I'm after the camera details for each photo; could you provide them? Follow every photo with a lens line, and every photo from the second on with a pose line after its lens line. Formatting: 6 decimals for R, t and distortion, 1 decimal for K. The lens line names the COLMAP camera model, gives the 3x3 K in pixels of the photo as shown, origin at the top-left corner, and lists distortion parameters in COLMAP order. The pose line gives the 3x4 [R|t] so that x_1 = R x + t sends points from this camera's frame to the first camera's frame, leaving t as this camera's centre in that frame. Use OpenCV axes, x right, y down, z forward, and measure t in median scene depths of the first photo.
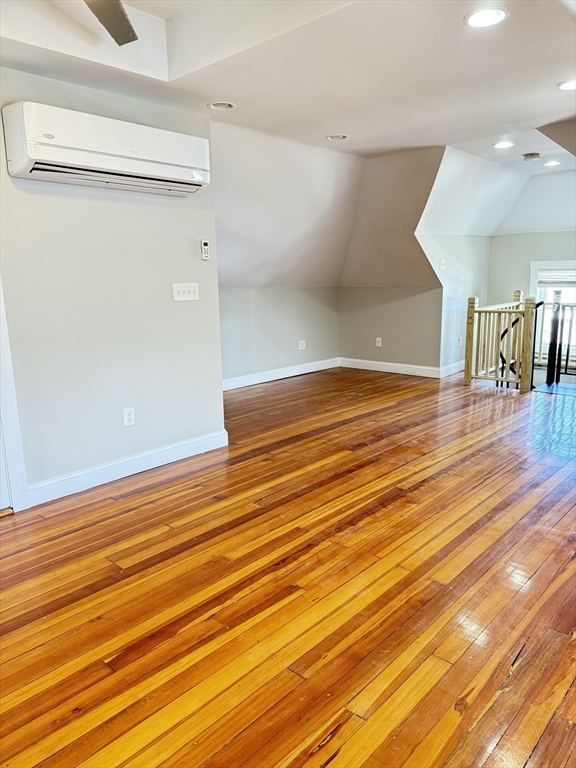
lens RADIAL K [[537.5, 0, 289.6], [0, 537.5, 383.6], [0, 0, 1]] dist [0.126885, -0.202246]
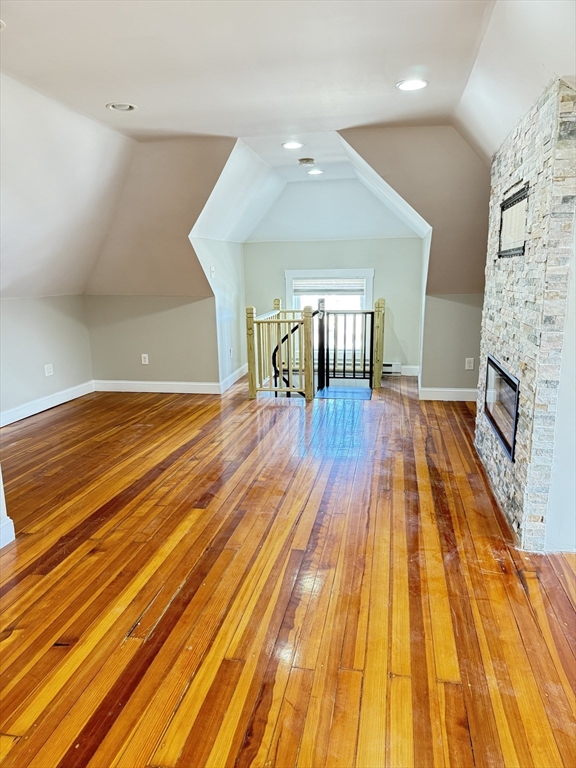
lens RADIAL K [[537.5, 0, 289.6], [0, 537.5, 383.6], [0, 0, 1]] dist [0.126885, -0.202246]
pose [[0.850237, -0.100912, 0.516637, -0.138692], [0.105015, 0.994241, 0.021374, -0.049629], [-0.515819, 0.036082, 0.855937, 0.212447]]
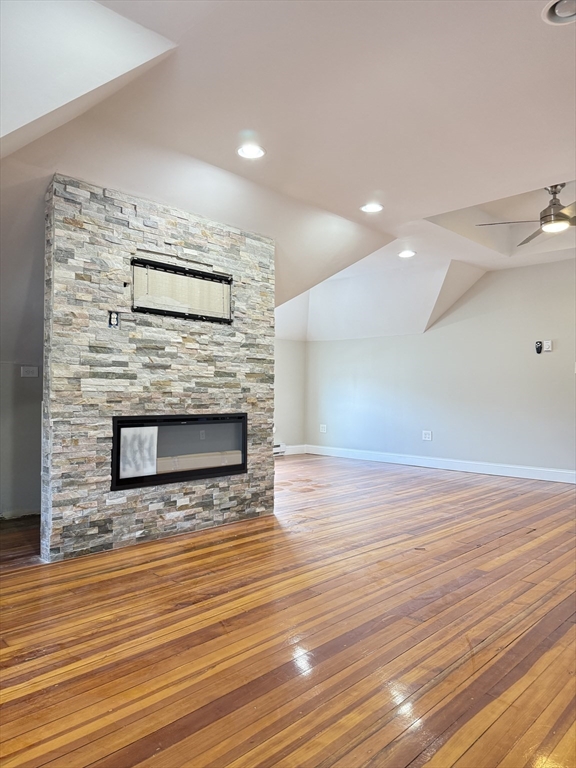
lens RADIAL K [[537.5, 0, 289.6], [0, 537.5, 383.6], [0, 0, 1]] dist [0.126885, -0.202246]
pose [[-0.999812, 0.006146, 0.018397, 0.292955], [0.009357, 0.983635, 0.179929, -0.208140], [-0.016990, 0.180067, -0.983508, 1.402072]]
